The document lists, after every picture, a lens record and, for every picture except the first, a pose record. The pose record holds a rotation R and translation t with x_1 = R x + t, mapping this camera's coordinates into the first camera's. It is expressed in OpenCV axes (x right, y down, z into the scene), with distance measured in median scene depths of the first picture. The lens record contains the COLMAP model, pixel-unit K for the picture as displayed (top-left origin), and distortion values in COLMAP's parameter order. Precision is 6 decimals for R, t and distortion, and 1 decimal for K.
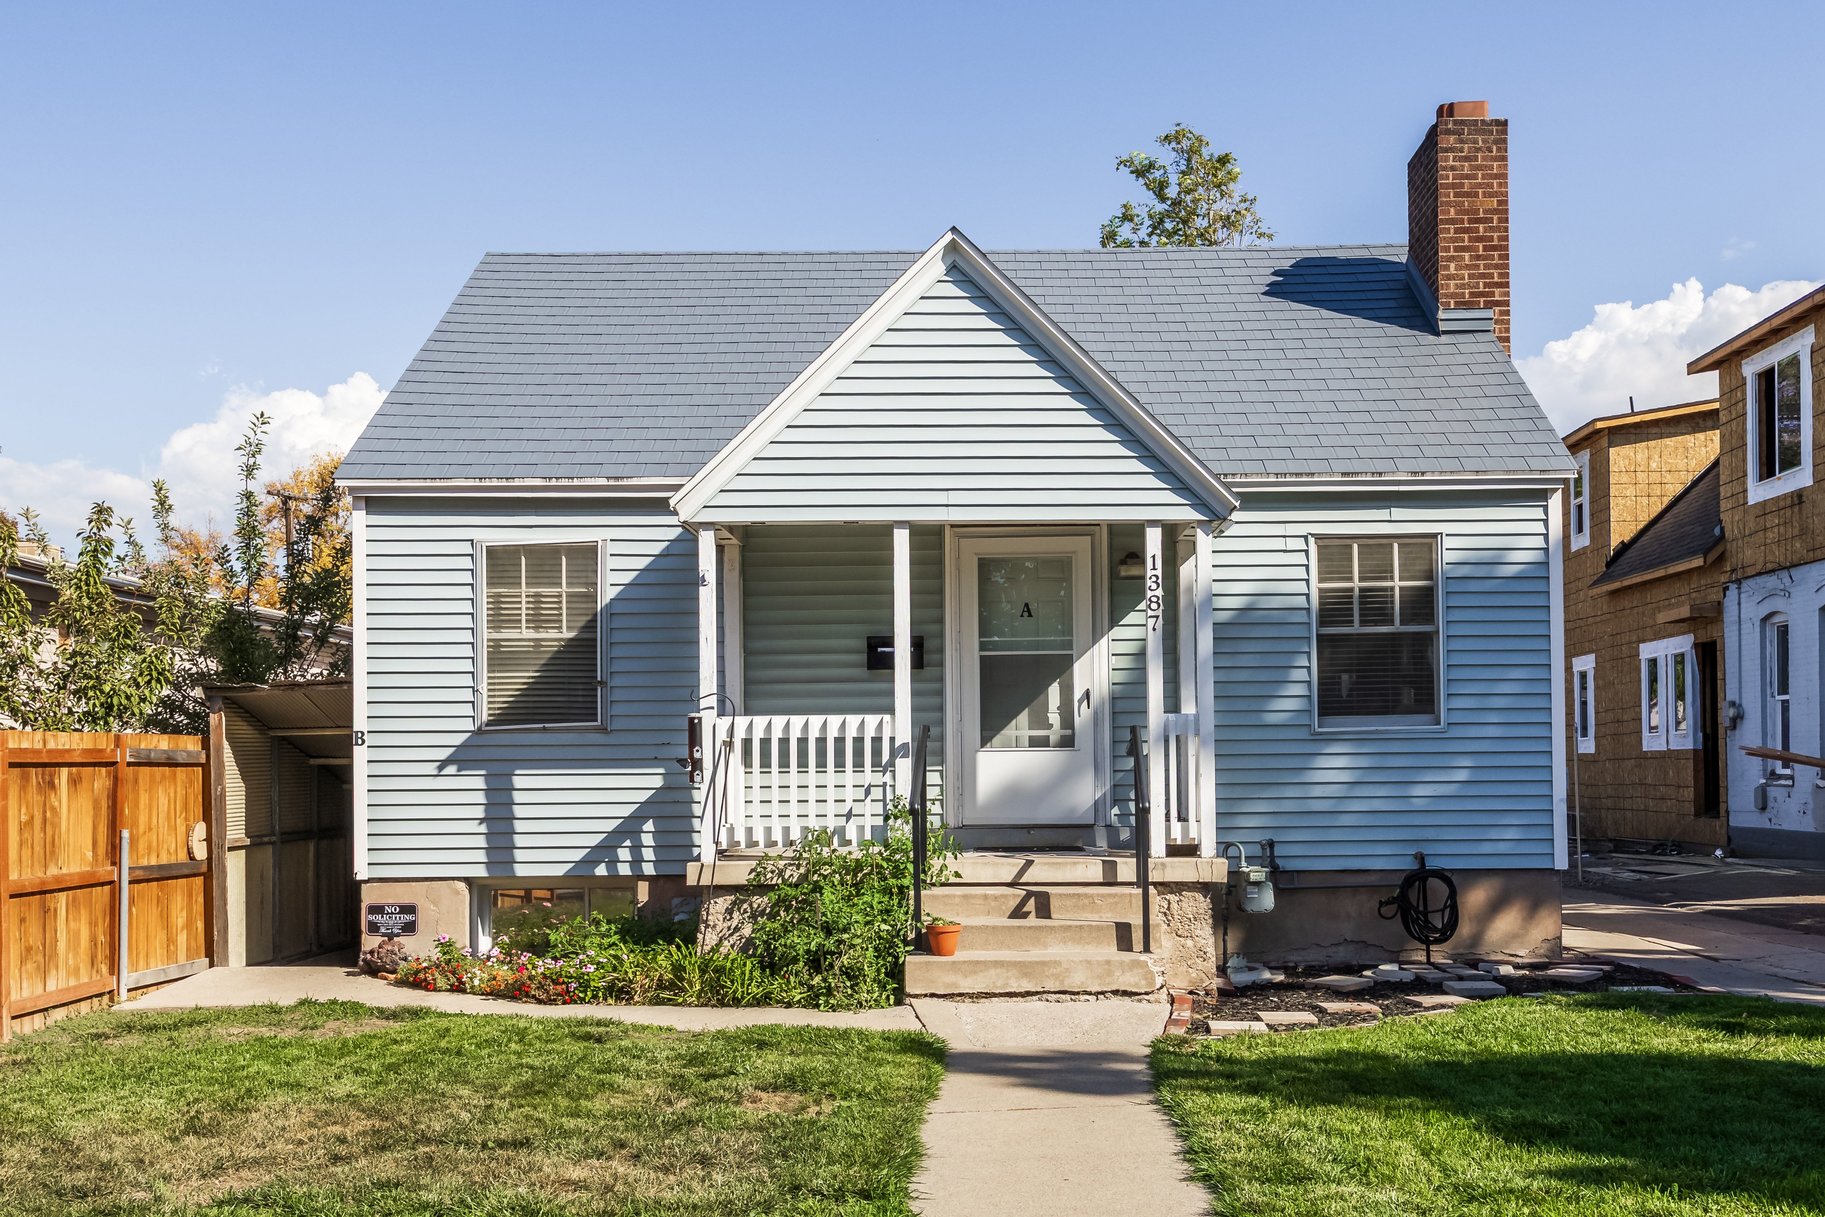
lens RADIAL K [[1340.8, 0, 561.7], [0, 1340.8, 688.8], [0, 0, 1]] dist [0.010508, -0.003562]
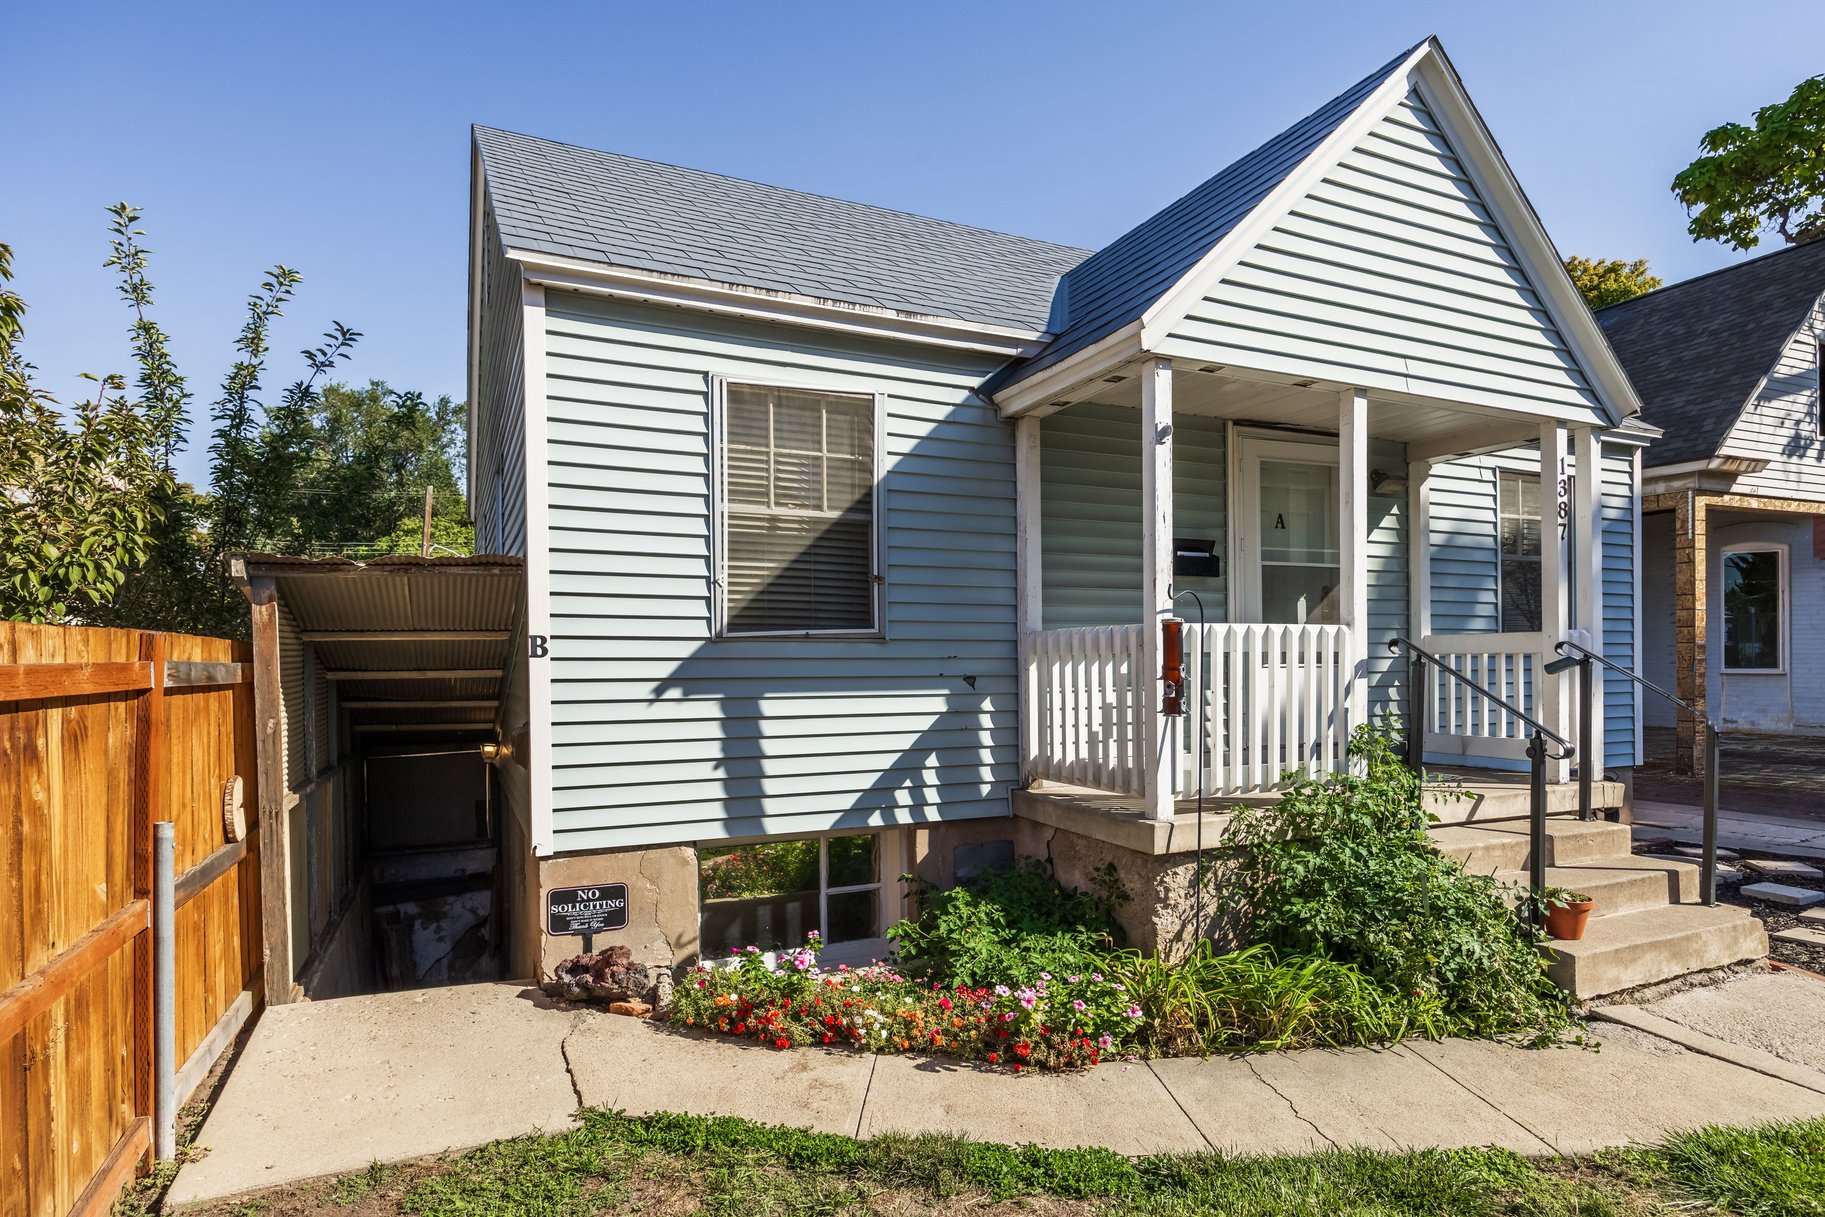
lens RADIAL K [[821.1, 0, 647.2], [0, 821.1, 644.1], [0, 0, 1]] dist [-0.000915, 0.000481]
pose [[0.882153, 0.011504, 0.470822, -0.311446], [-0.026388, 0.999339, 0.025024, 0.025228], [-0.470223, -0.034499, 0.881873, 0.645756]]
